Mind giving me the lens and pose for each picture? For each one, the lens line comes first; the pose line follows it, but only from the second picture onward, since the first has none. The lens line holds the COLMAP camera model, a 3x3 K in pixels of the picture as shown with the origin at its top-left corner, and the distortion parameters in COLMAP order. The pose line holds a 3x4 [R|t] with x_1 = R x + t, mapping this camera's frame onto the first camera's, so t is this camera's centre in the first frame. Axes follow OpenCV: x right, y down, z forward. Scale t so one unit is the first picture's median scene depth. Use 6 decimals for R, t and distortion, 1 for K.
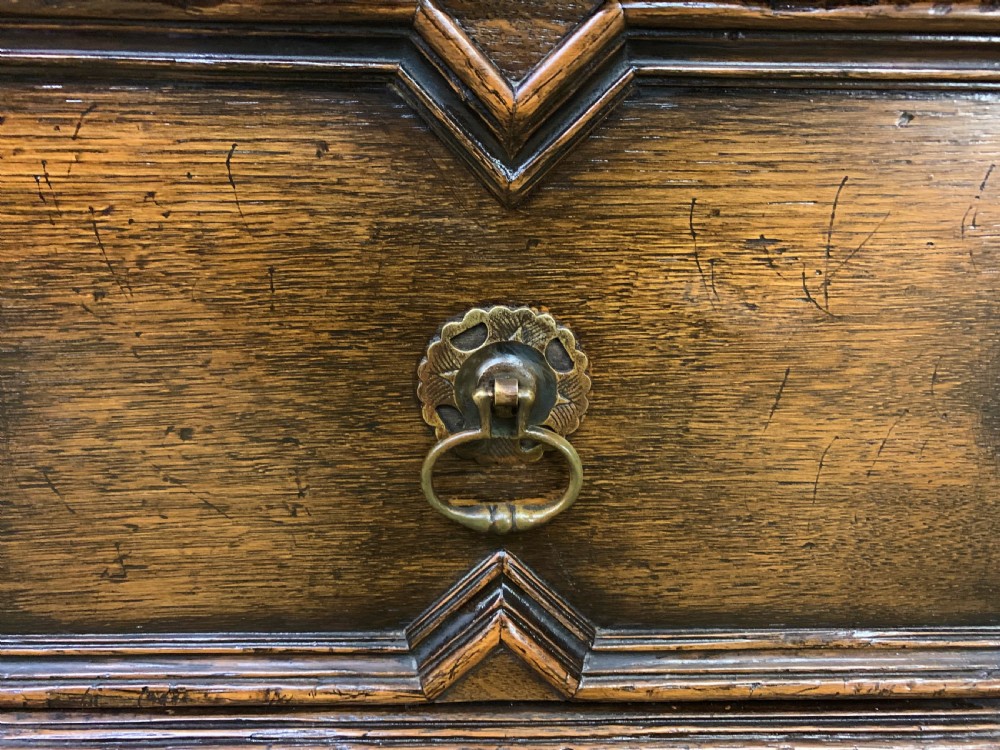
lens RADIAL K [[764.8, 0, 493.0], [0, 764.8, 369.4], [0, 0, 1]] dist [0.082742, -0.126071]
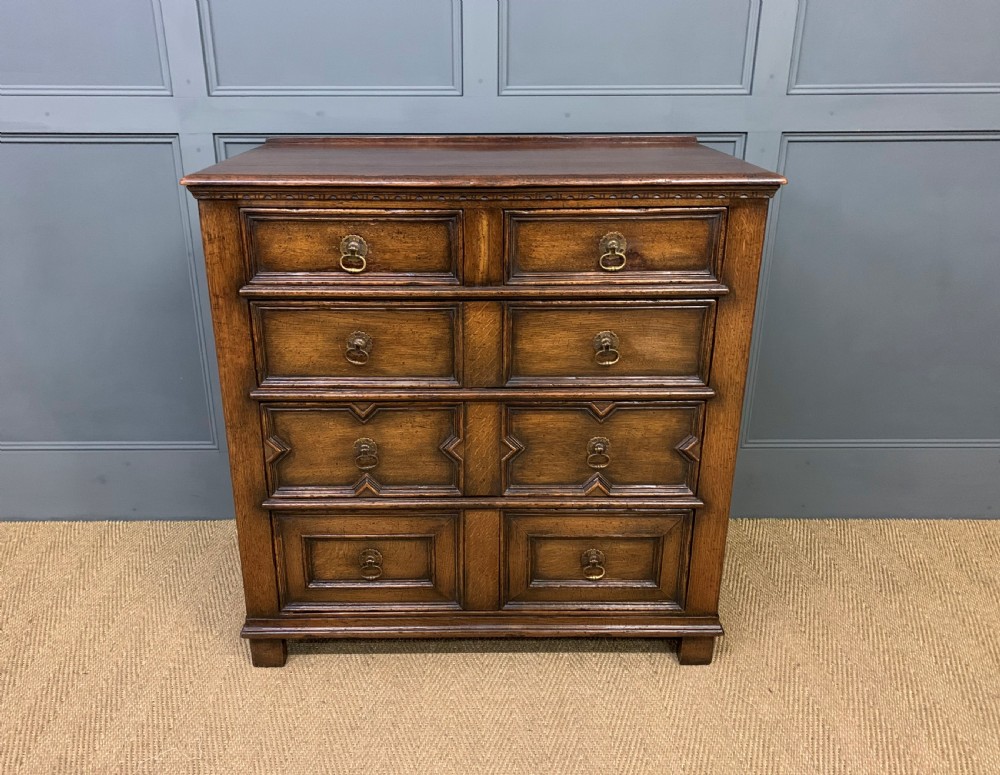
lens RADIAL K [[823.7, 0, 475.5], [0, 823.7, 390.6], [0, 0, 1]] dist [0.051542, -0.042240]
pose [[0.999544, -0.006320, -0.029540, -0.845126], [0.007228, 0.999502, 0.030703, -0.704033], [0.029332, -0.030902, 0.999092, -6.228787]]
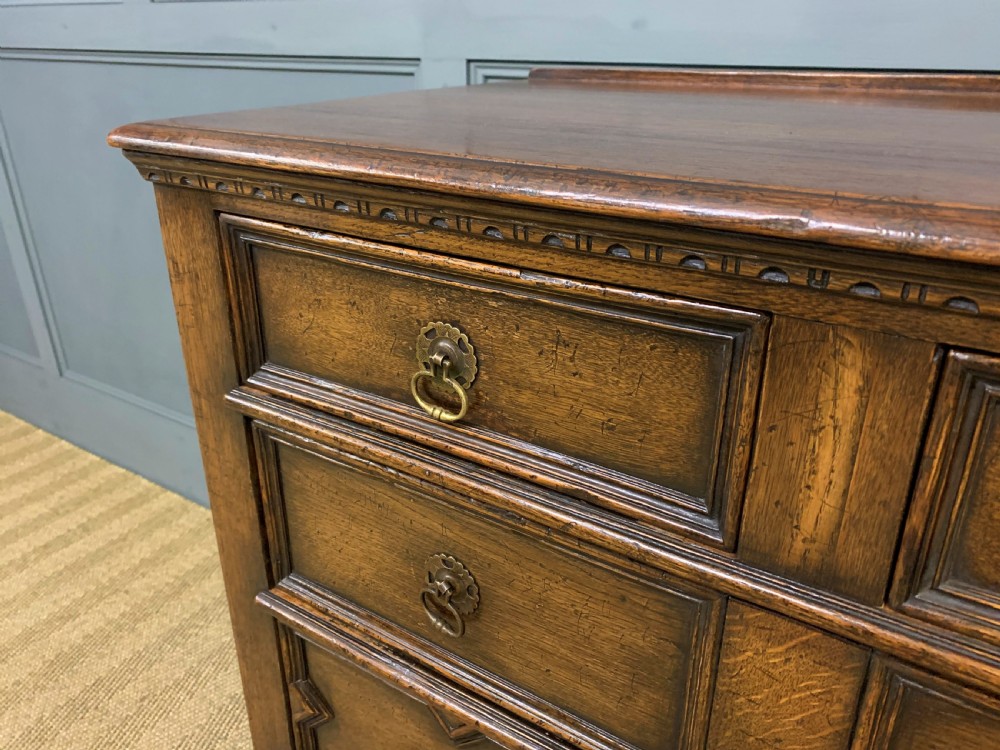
lens RADIAL K [[764.8, 0, 493.0], [0, 764.8, 369.4], [0, 0, 1]] dist [0.082742, -0.126071]
pose [[0.816766, 0.215201, -0.535334, -0.716537], [-0.179043, 0.976568, 0.119406, -1.885933], [0.548487, -0.001678, 0.836158, -1.438019]]
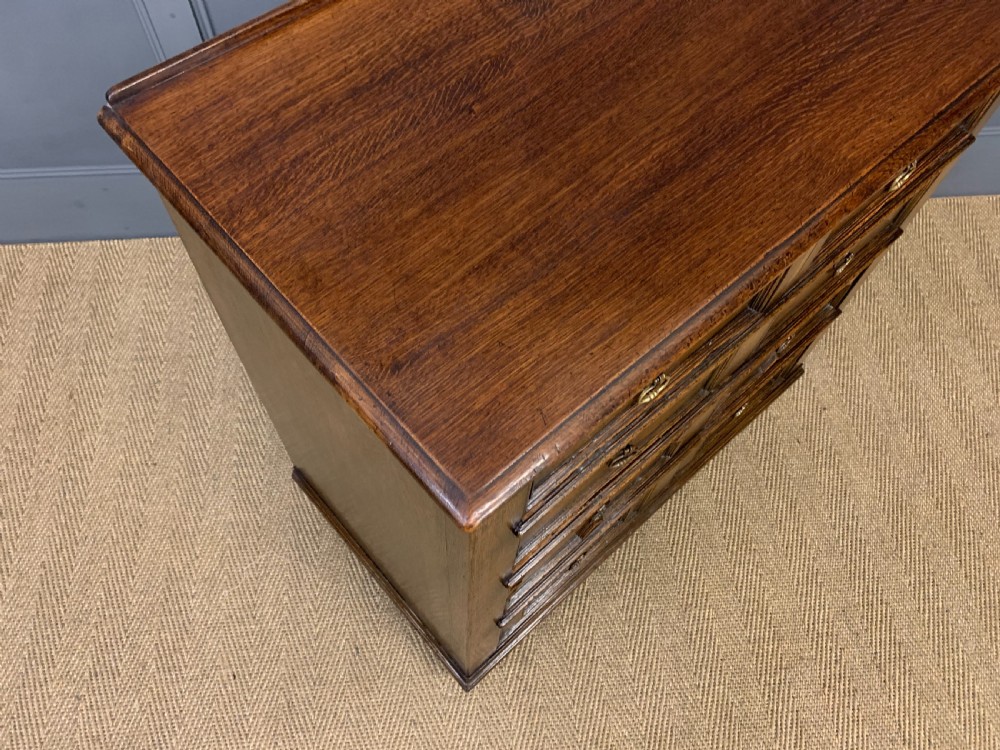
lens RADIAL K [[760.8, 0, 495.9], [0, 760.8, 353.1], [0, 0, 1]] dist [0.012336, 0.003511]
pose [[0.997302, -0.047577, 0.055908, -1.847188], [-0.000064, 0.761011, 0.648739, -3.414825], [-0.073411, -0.646992, 0.758955, -3.693200]]
